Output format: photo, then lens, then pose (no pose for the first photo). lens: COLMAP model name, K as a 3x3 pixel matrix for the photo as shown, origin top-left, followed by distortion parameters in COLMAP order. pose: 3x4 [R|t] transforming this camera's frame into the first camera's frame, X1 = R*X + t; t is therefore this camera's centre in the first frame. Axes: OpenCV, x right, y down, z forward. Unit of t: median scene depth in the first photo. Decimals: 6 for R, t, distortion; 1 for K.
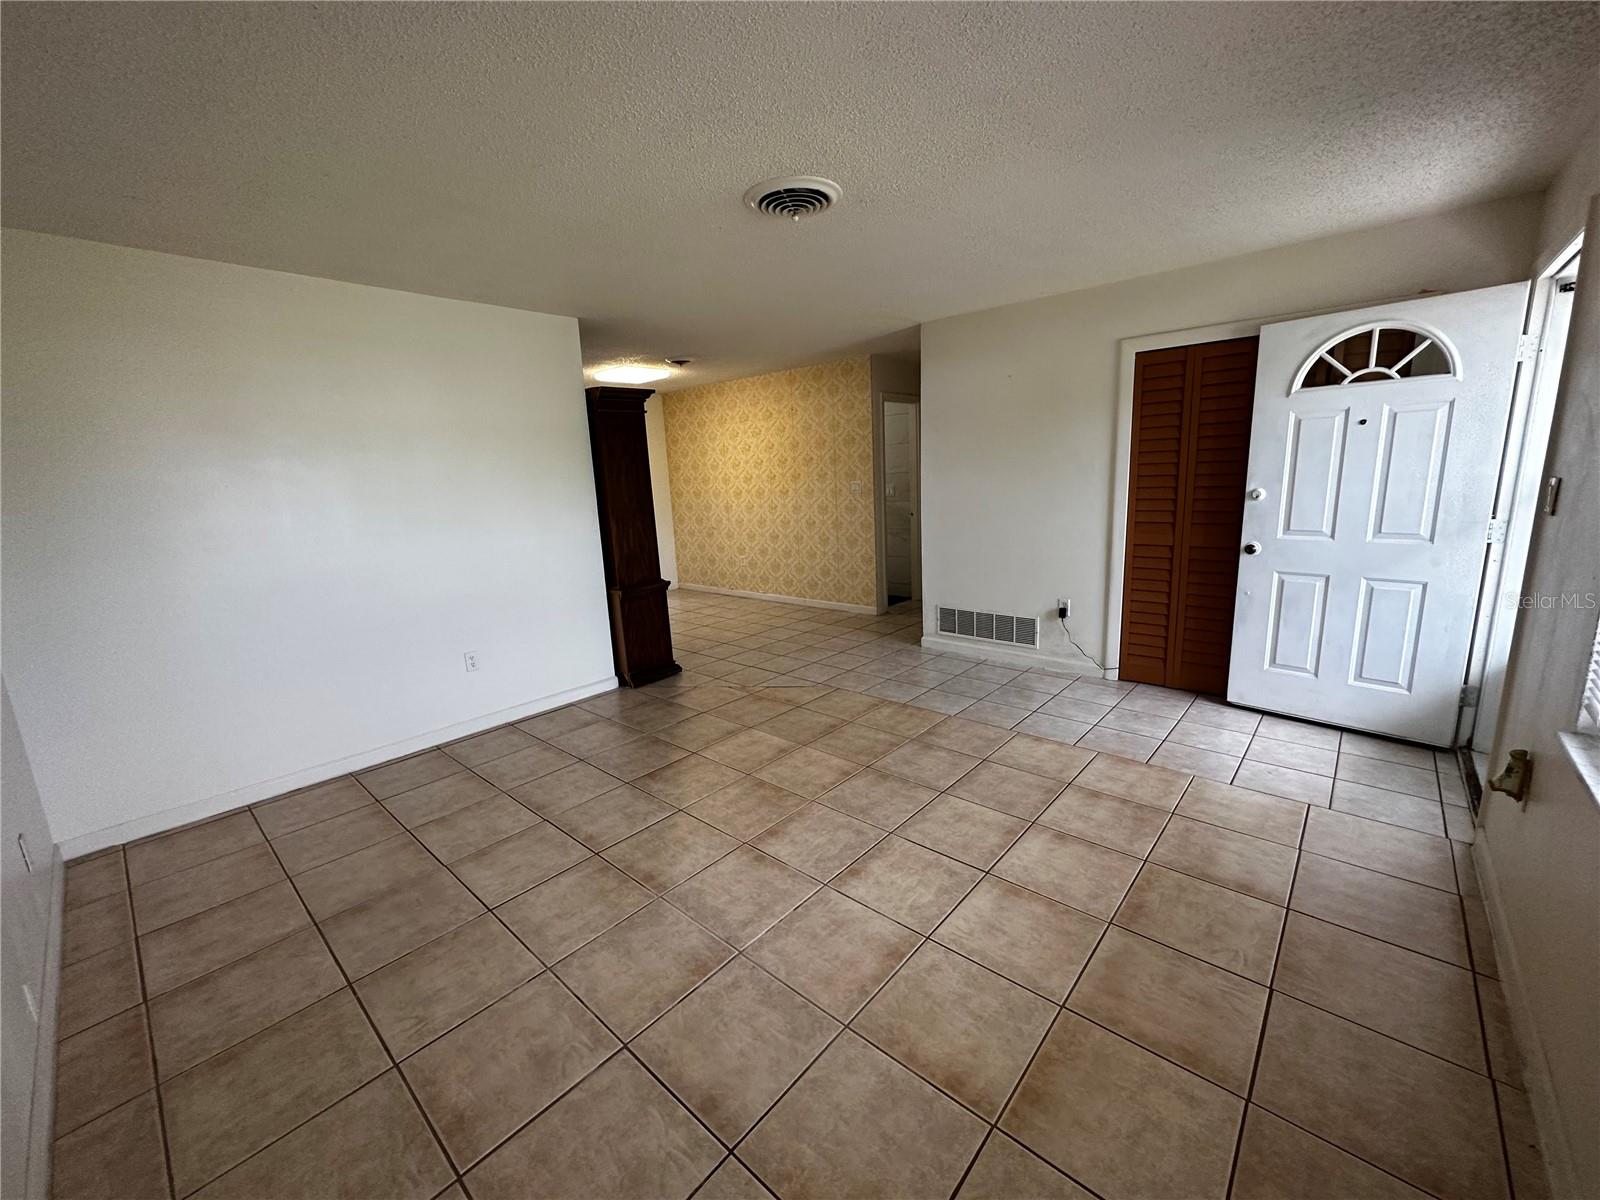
lens RADIAL K [[641.3, 0, 797.5], [0, 641.3, 593.6], [0, 0, 1]] dist [-0.002212, 0.000068]
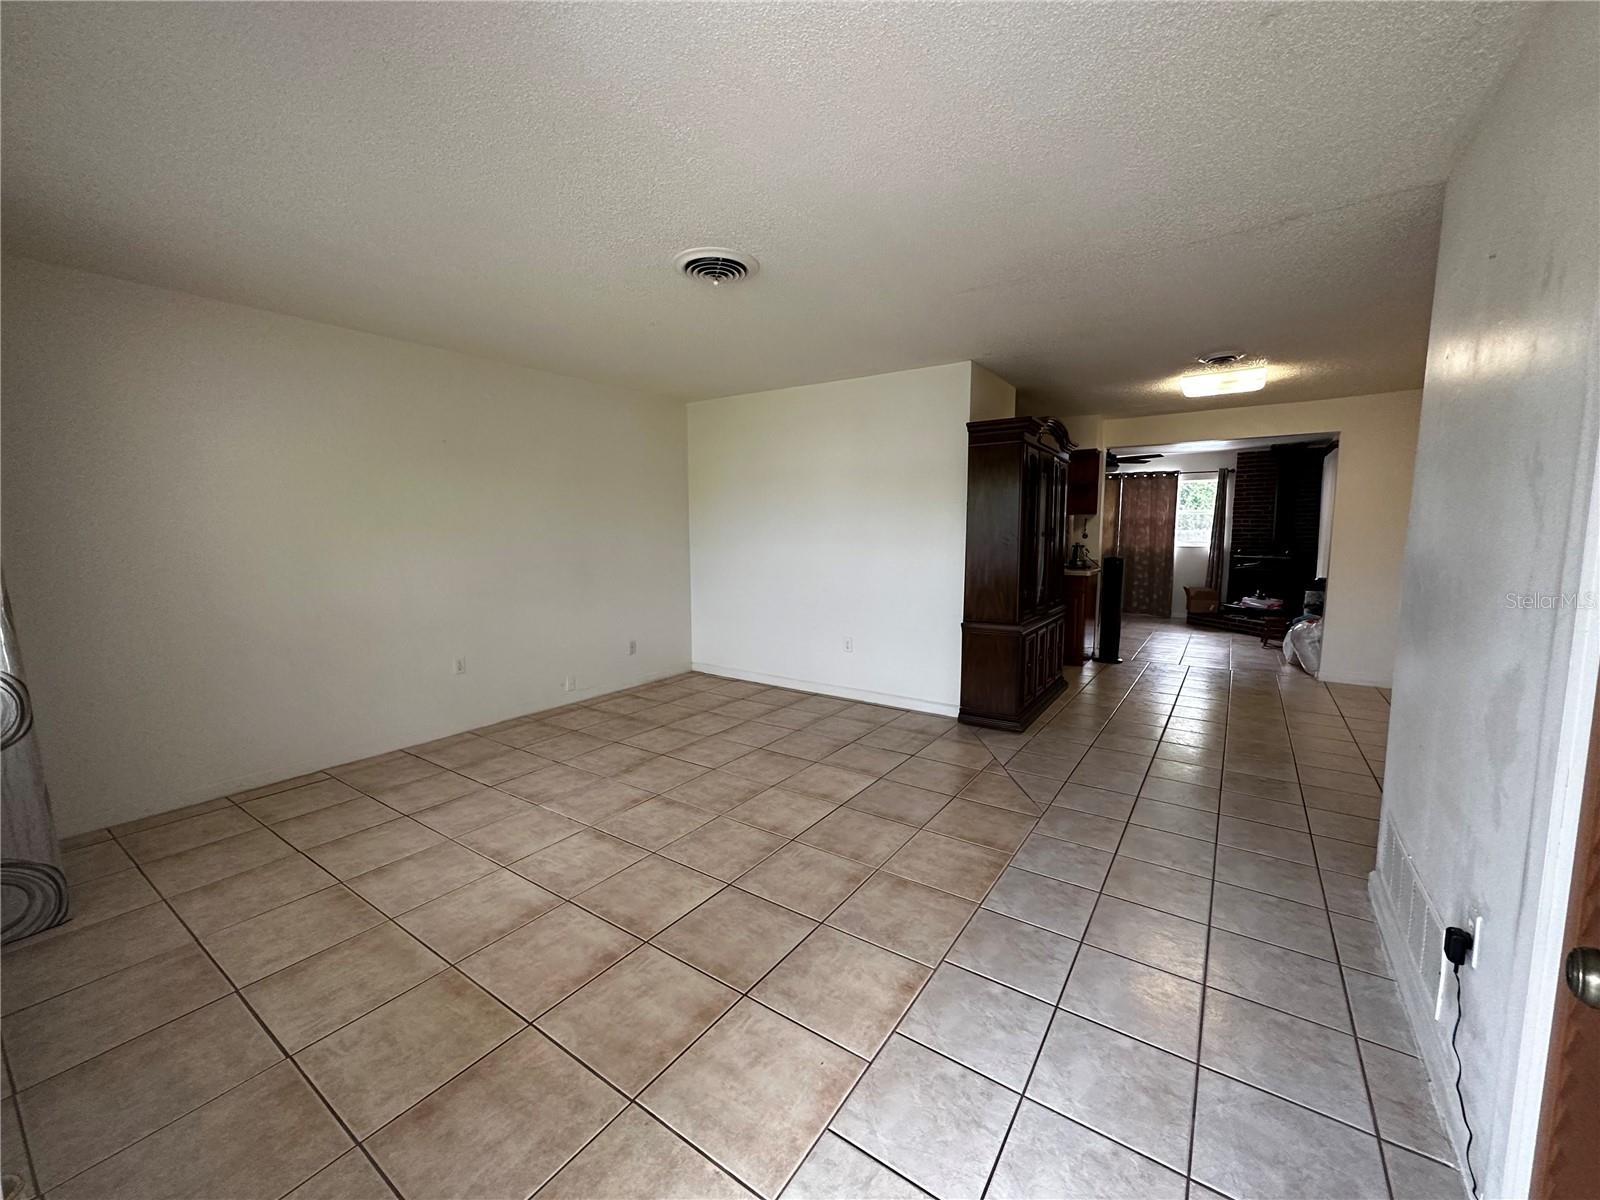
lens RADIAL K [[634.5, 0, 800.0], [0, 634.5, 600.0], [0, 0, 1]] dist [0.001341, 0.000028]
pose [[0.124631, 0.156948, -0.979711, 1.105601], [-0.189279, 0.973038, 0.131800, -0.204104], [0.973982, 0.169013, 0.150978, 0.992831]]
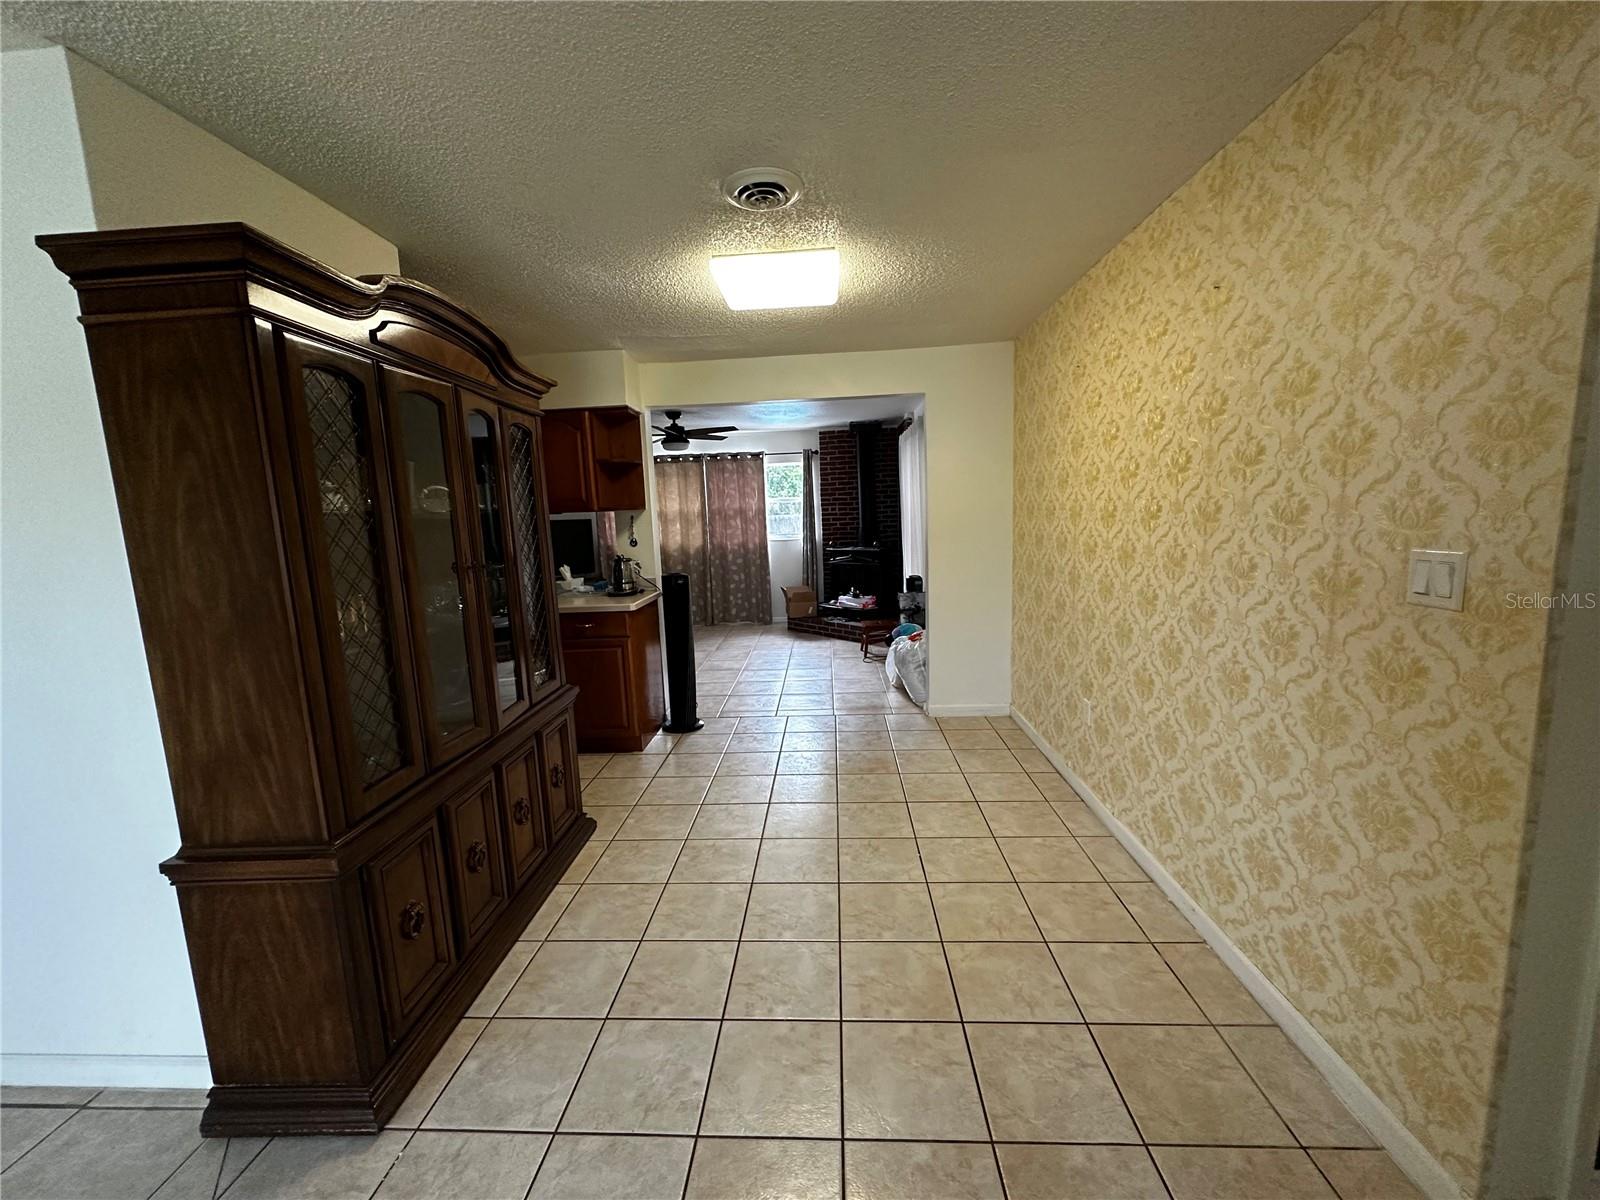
lens RADIAL K [[641.3, 0, 797.5], [0, 641.3, 593.6], [0, 0, 1]] dist [-0.002212, 0.000068]
pose [[0.627042, 0.124823, -0.768920, 0.293286], [-0.138784, 0.989187, 0.047405, -0.342245], [0.766523, 0.076989, 0.637586, 1.713739]]
